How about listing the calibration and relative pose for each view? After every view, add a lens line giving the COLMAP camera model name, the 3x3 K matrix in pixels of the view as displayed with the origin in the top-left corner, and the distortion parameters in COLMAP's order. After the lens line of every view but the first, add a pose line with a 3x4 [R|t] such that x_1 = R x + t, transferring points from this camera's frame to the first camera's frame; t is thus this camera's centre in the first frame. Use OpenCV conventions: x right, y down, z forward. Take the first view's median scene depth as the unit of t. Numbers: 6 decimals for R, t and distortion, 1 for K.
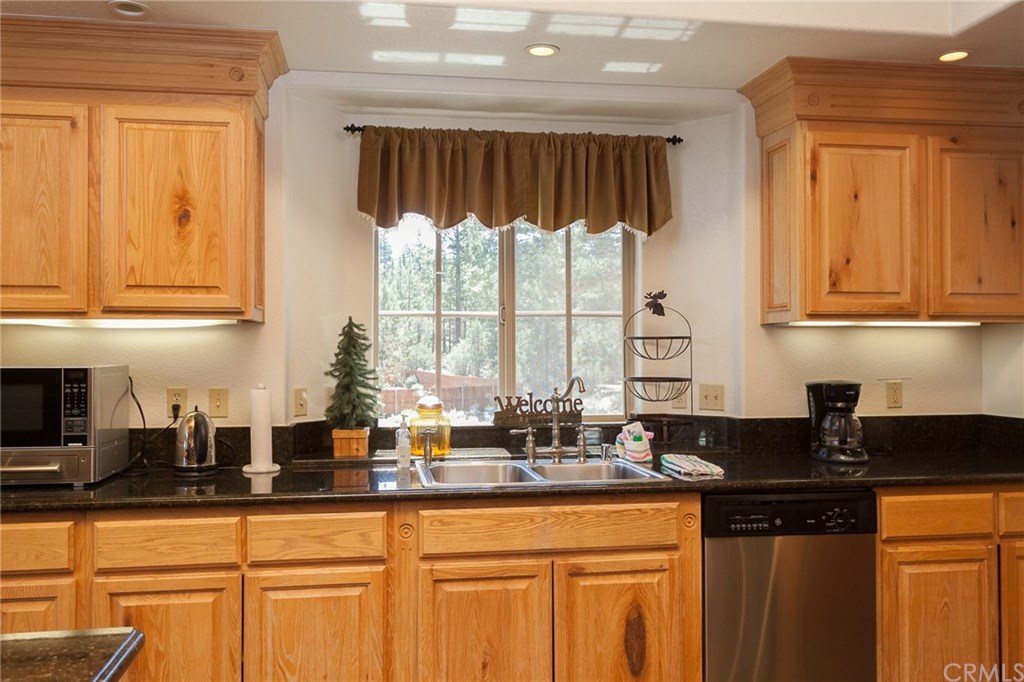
lens RADIAL K [[885.1, 0, 512.0], [0, 885.1, 341.0], [0, 0, 1]] dist [0.006205, -0.005868]
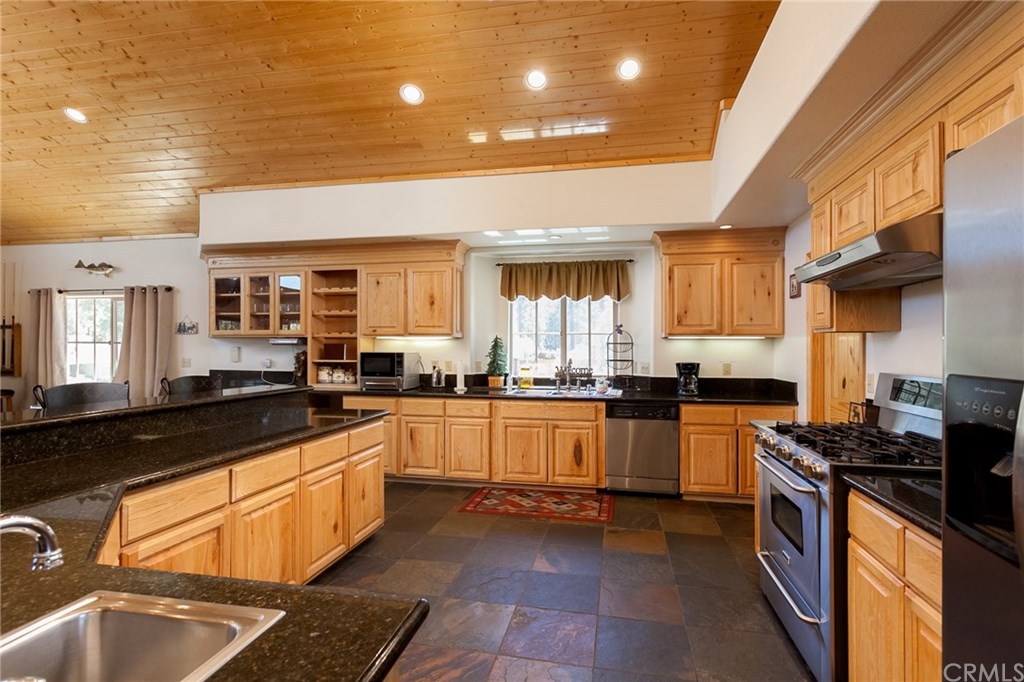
lens RADIAL K [[526.7, 0, 512.0], [0, 526.7, 341.0], [0, 0, 1]] dist [0.003729, 0.000626]
pose [[0.948387, 0.001840, -0.317110, 0.403842], [-0.002910, 0.999992, -0.002903, -0.005727], [0.317102, 0.003676, 0.948384, -0.545126]]
